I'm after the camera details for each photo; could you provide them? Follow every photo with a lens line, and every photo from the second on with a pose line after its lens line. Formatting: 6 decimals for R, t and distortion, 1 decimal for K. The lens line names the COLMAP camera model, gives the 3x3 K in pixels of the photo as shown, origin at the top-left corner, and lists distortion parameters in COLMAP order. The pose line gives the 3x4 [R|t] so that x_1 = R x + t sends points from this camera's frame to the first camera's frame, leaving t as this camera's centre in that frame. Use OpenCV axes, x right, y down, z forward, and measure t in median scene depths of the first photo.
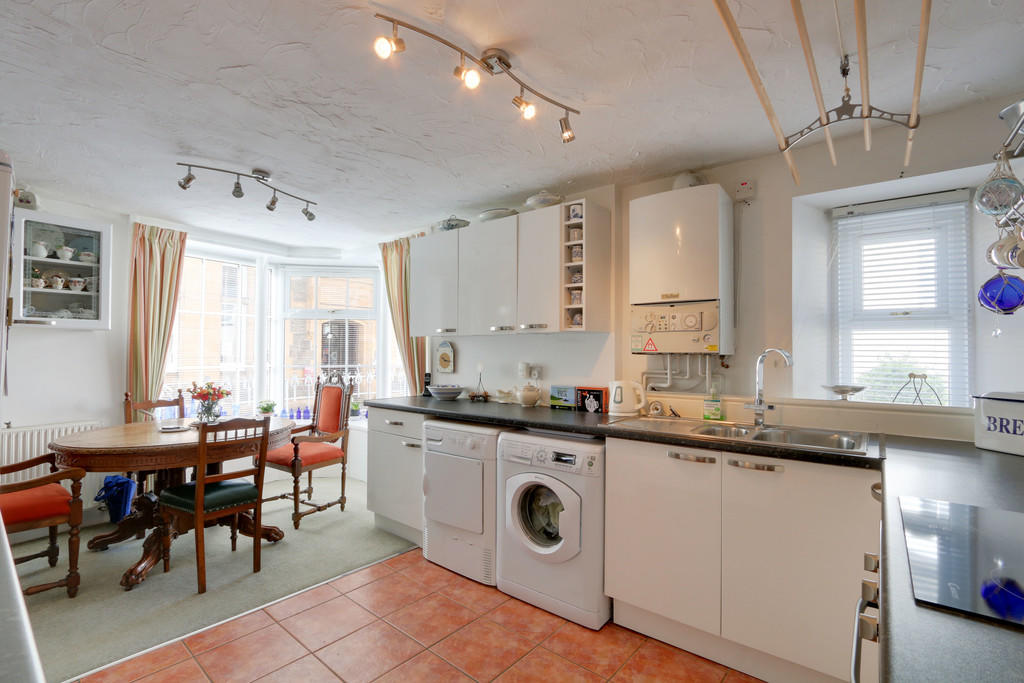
lens RADIAL K [[468.7, 0, 501.6], [0, 468.7, 343.9], [0, 0, 1]] dist [-0.003156, -0.000360]
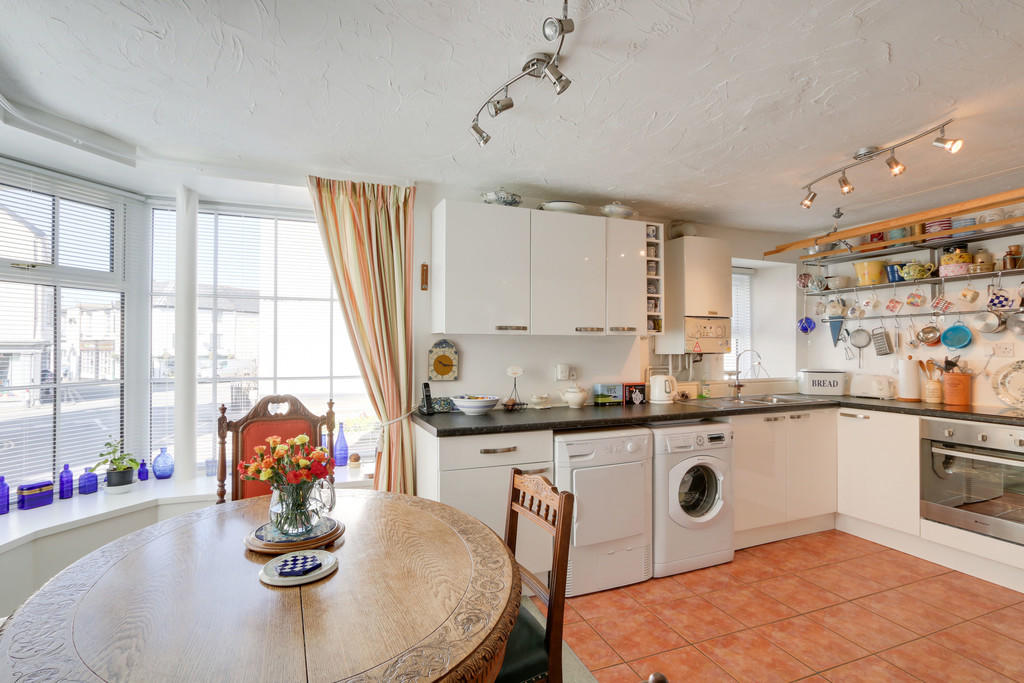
lens RADIAL K [[468.7, 0, 503.2], [0, 468.7, 351.4], [0, 0, 1]] dist [-0.003156, -0.000360]
pose [[0.486937, -0.007574, 0.873404, -0.892373], [-0.011080, 0.999828, 0.014847, 0.000197], [-0.873367, -0.016907, 0.486769, 0.646445]]
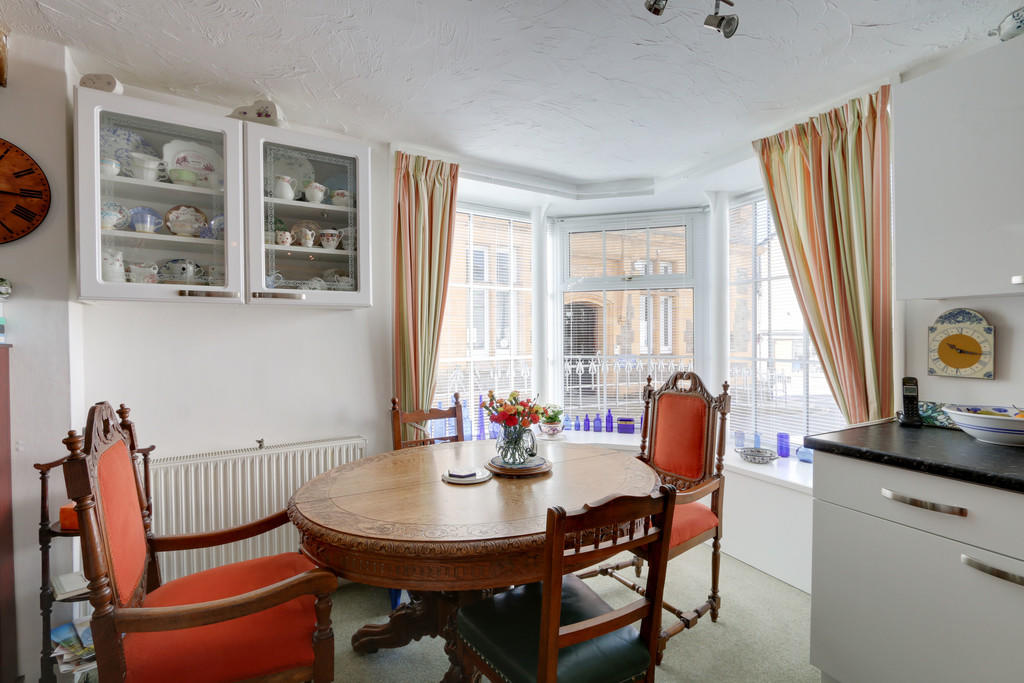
lens RADIAL K [[468.7, 0, 513.8], [0, 468.7, 341.2], [0, 0, 1]] dist [-0.003156, -0.000360]
pose [[0.916764, -0.008009, -0.399350, -0.403798], [0.018665, 0.999566, 0.022801, 0.008139], [0.398994, -0.028357, 0.916515, 0.489198]]
